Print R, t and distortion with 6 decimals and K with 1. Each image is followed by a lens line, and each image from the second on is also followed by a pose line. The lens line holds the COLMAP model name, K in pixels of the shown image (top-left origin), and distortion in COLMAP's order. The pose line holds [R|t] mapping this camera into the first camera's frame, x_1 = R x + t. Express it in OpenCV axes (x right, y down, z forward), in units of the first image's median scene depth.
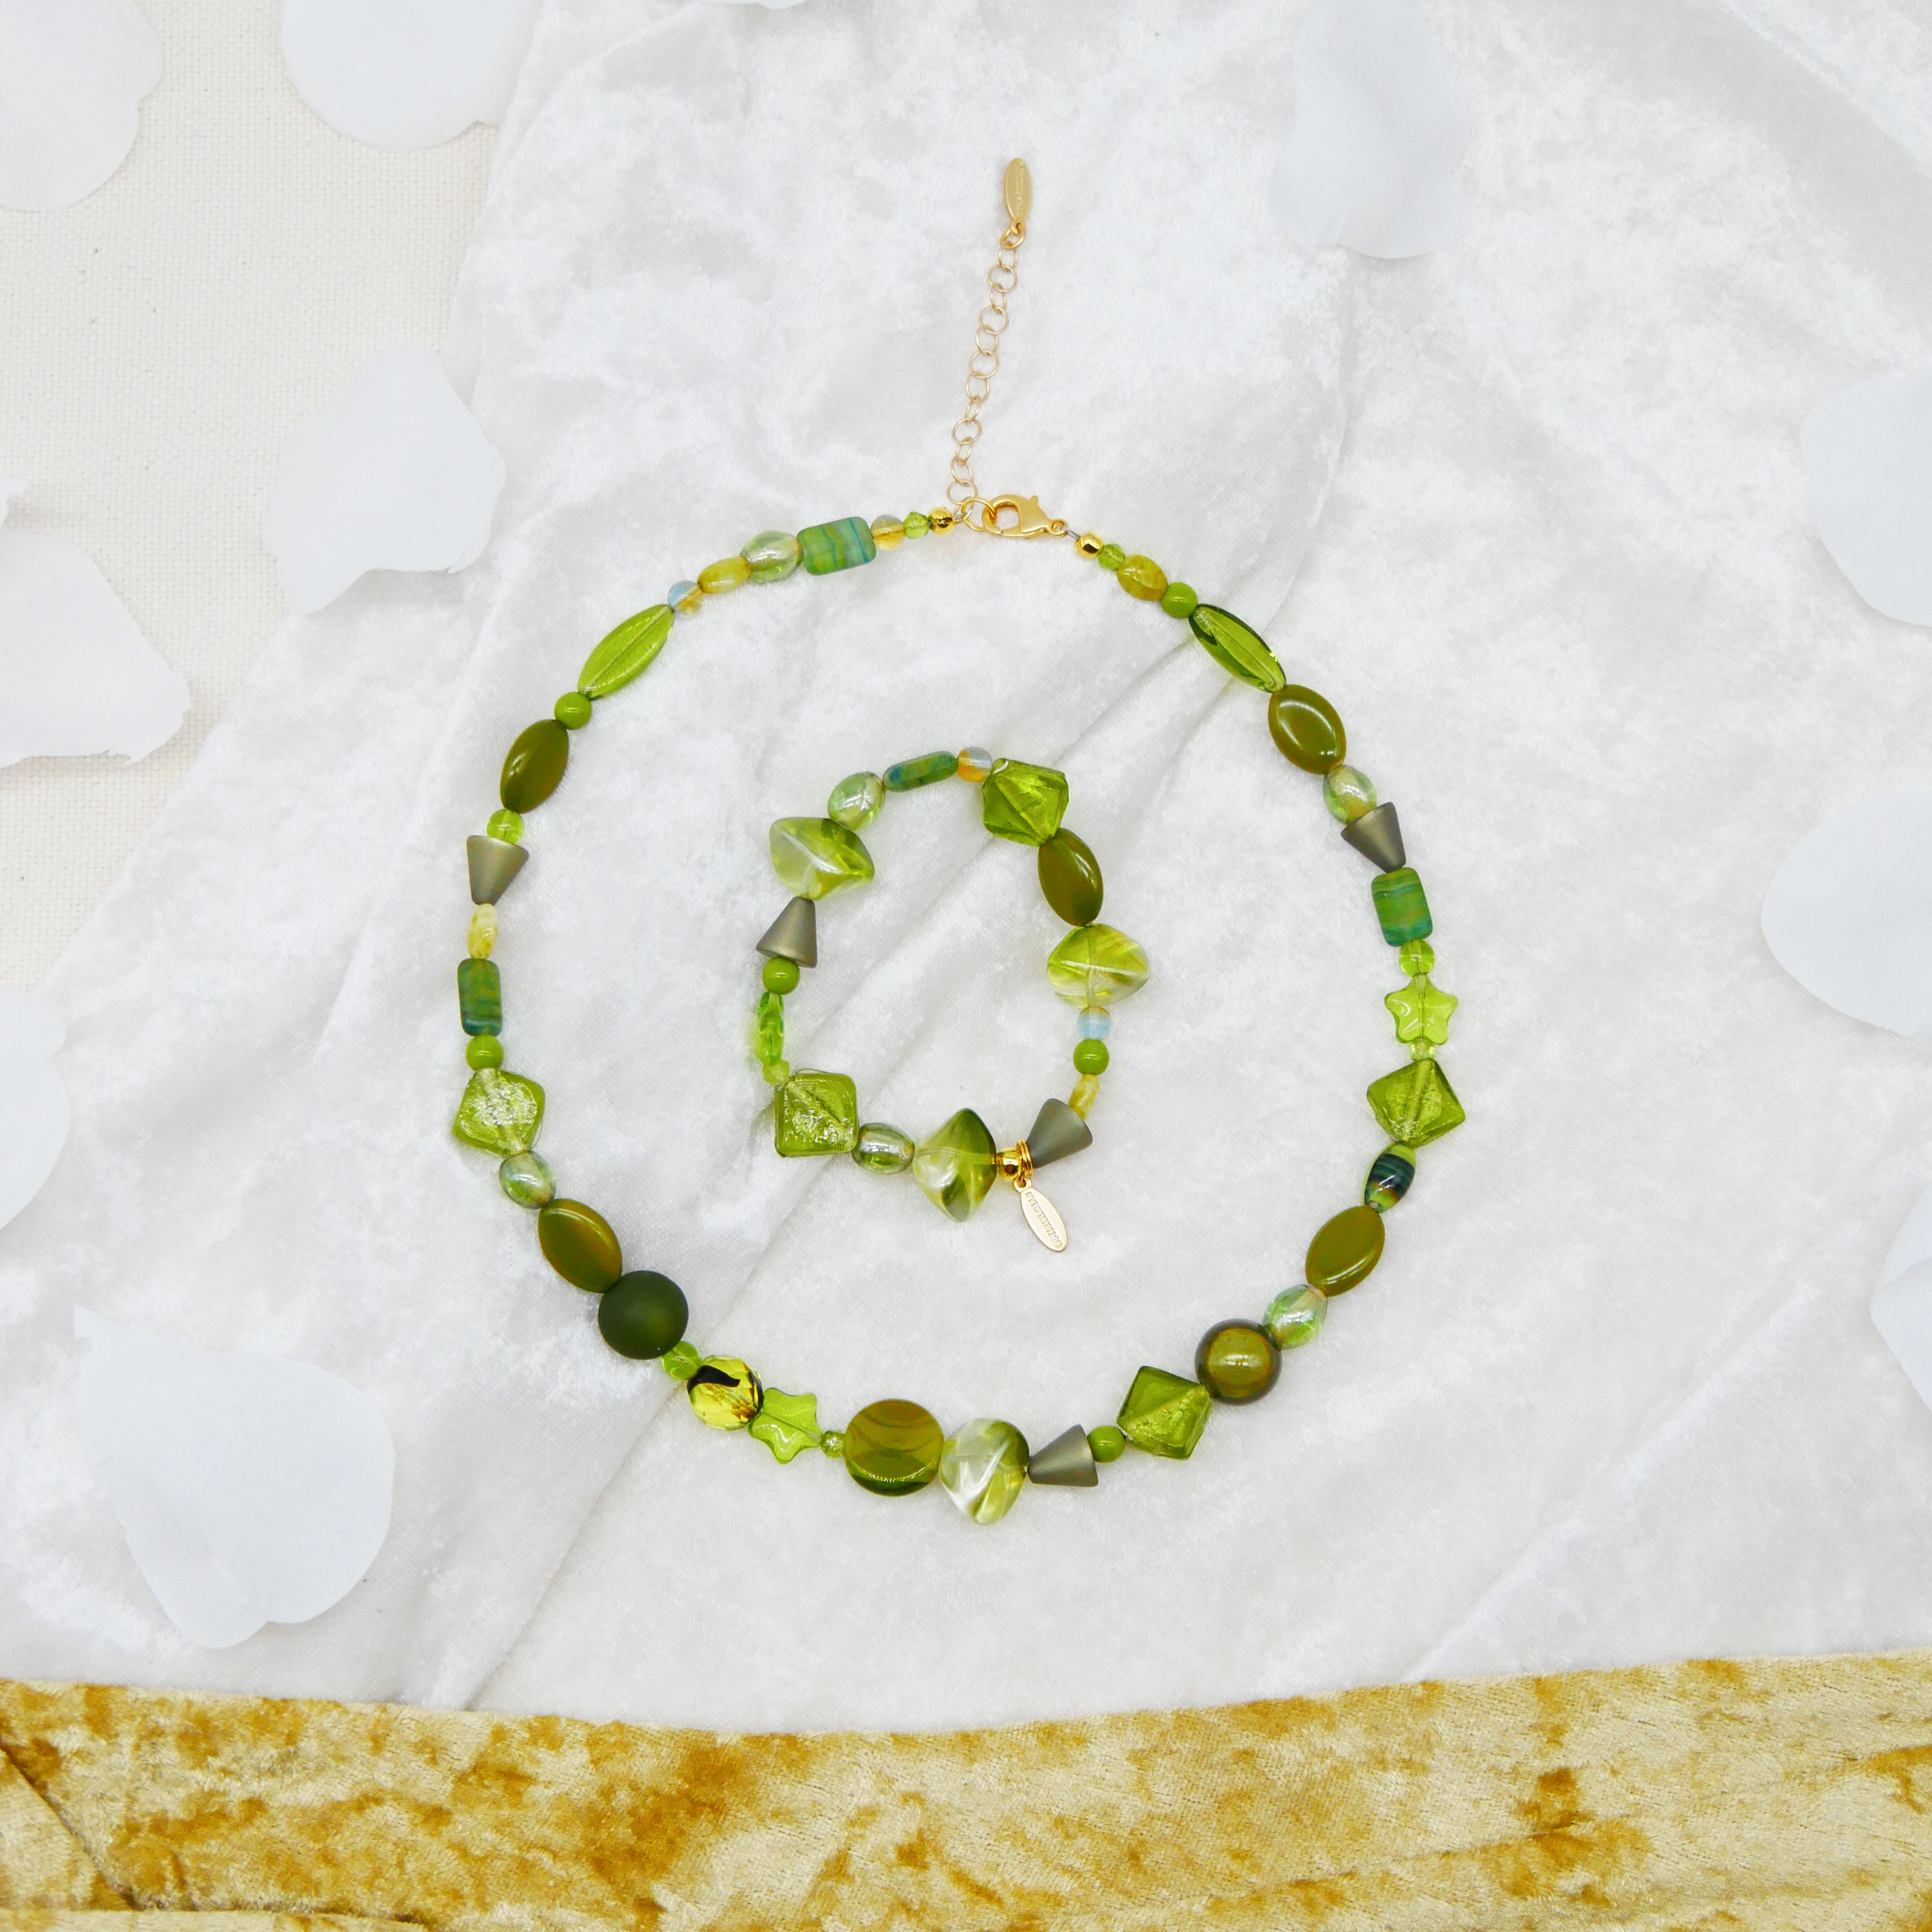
lens RADIAL K [[3182.2, 0, 998.4], [0, 3182.2, 949.2], [0, 0, 1]] dist [0.070306, 0.000000]
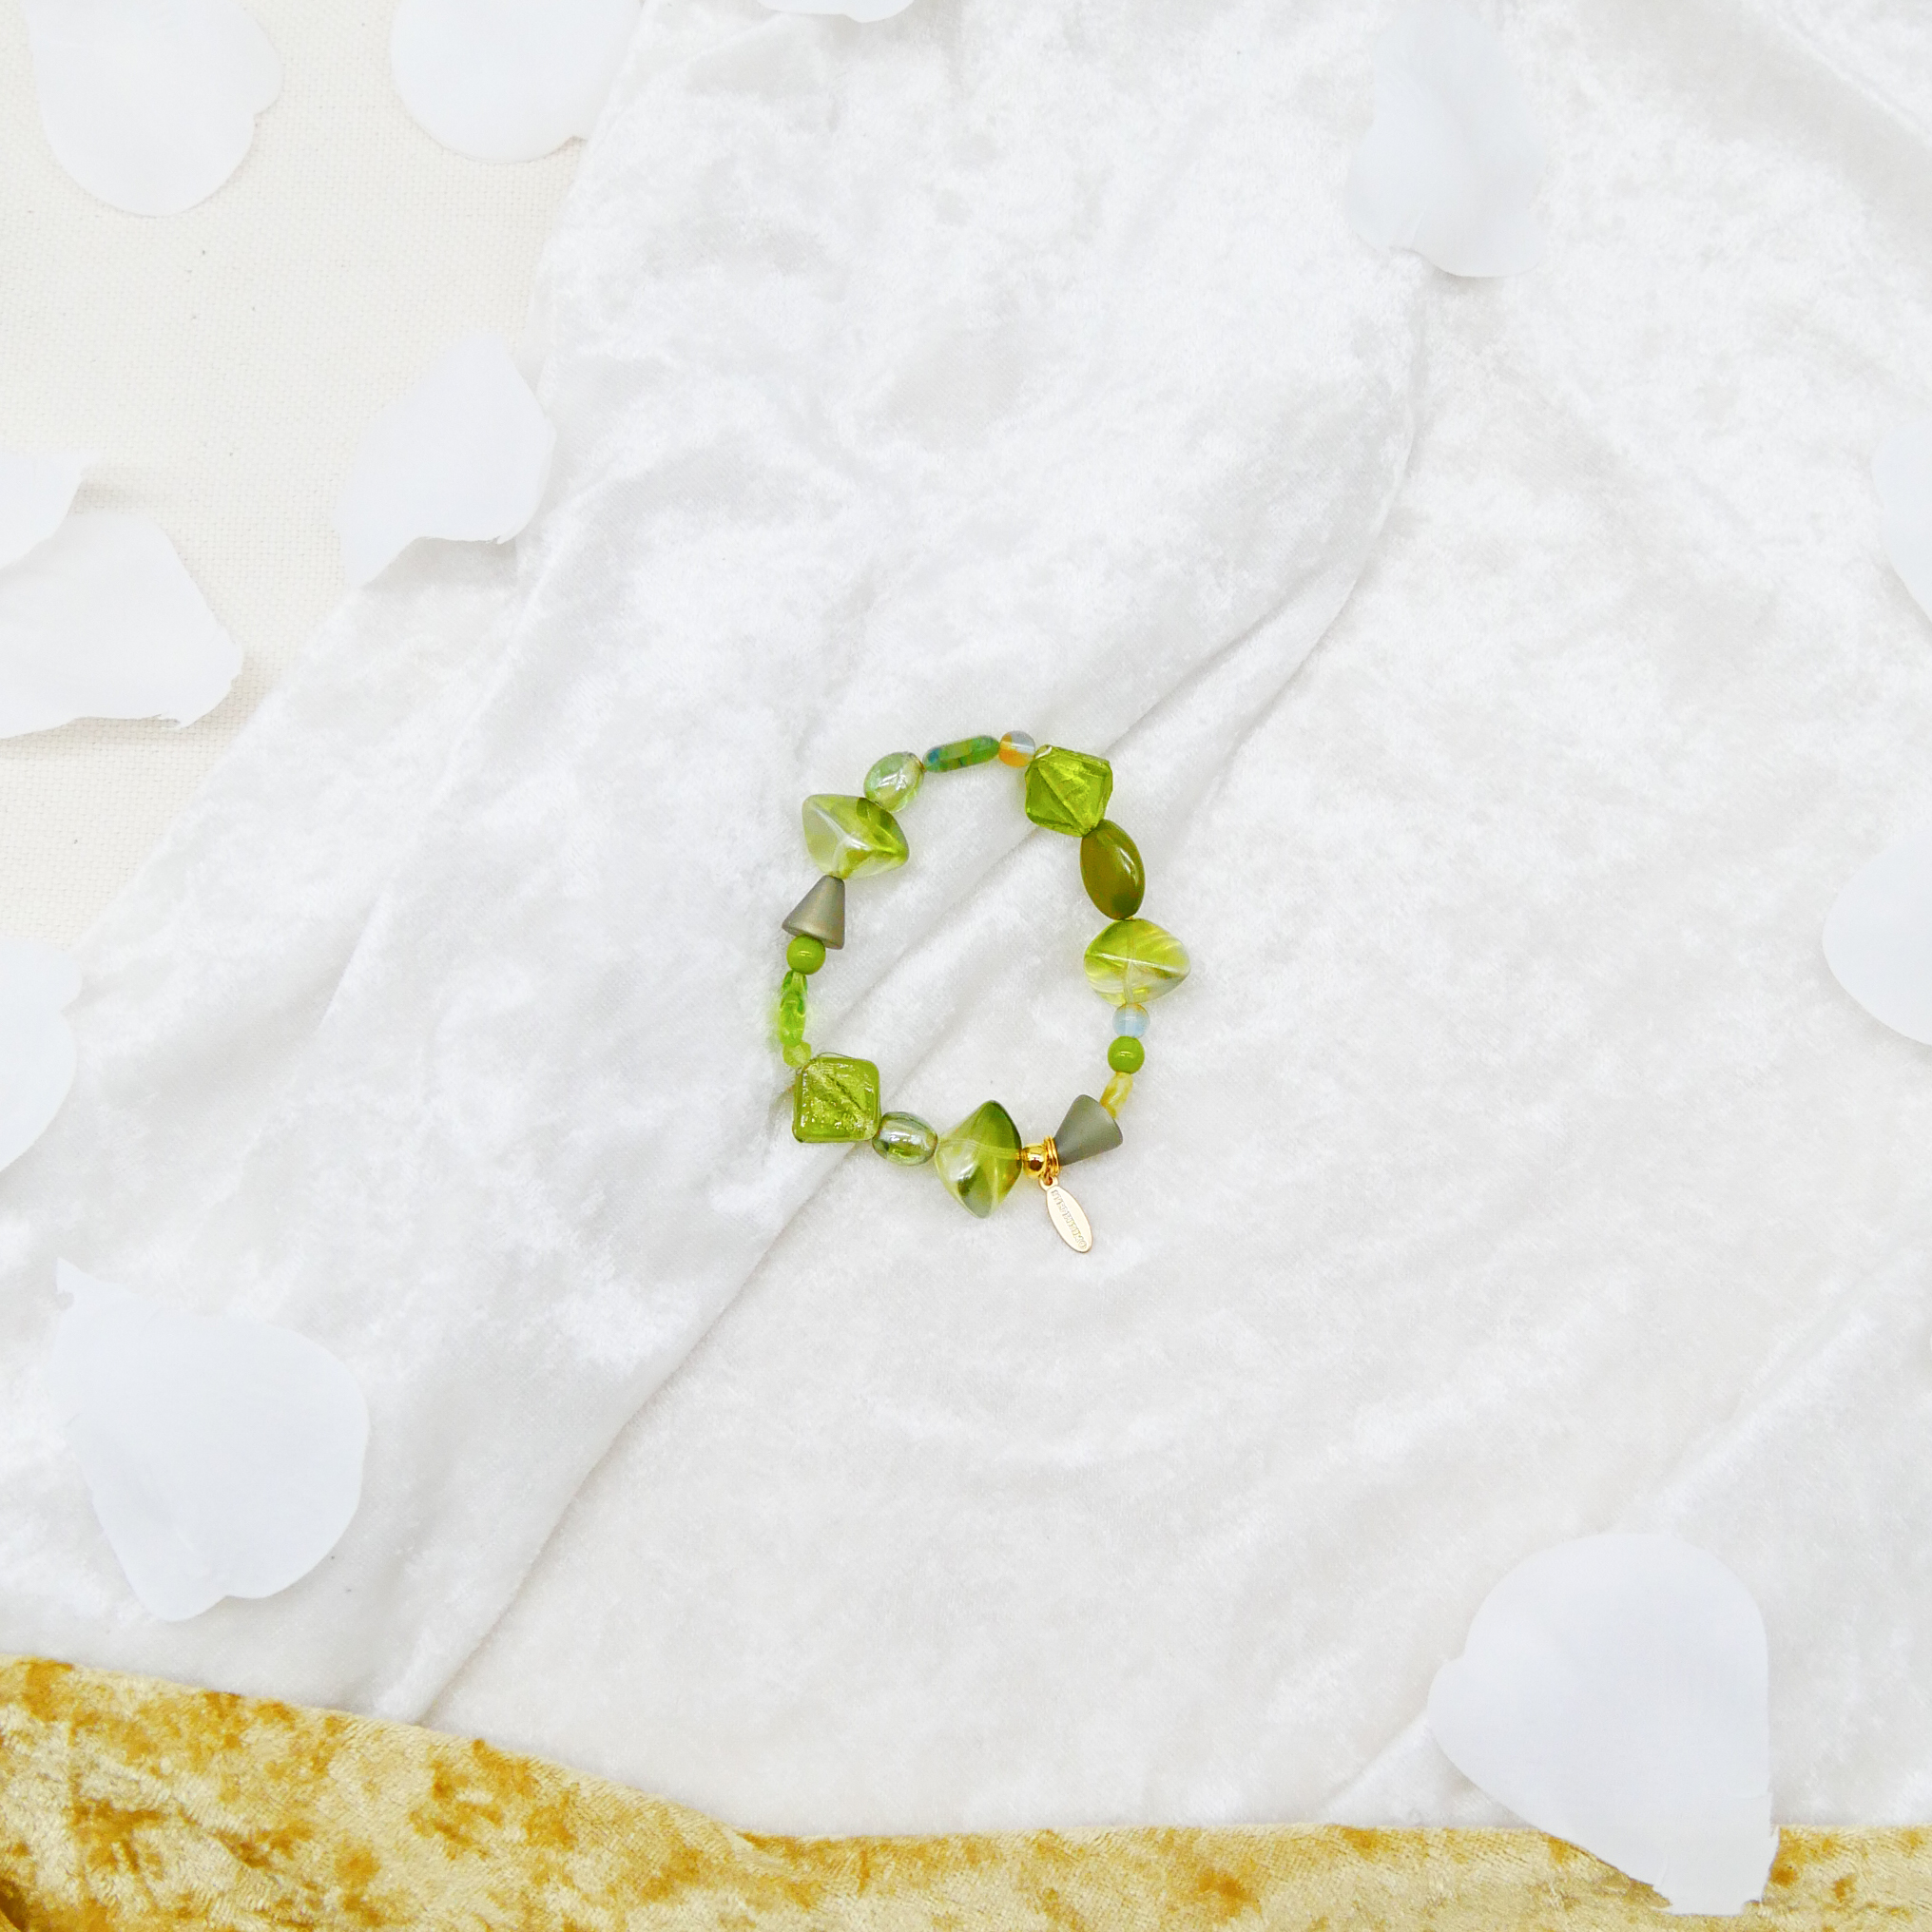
lens RADIAL K [[2508.4, 0, 1038.6], [0, 2508.4, 1051.9], [0, 0, 1]] dist [-0.026183, 0.000000]
pose [[0.998525, 0.038162, -0.038616, 0.031529], [-0.038357, 0.999255, -0.004301, 0.036671], [0.038423, 0.005776, 0.999245, 0.231491]]
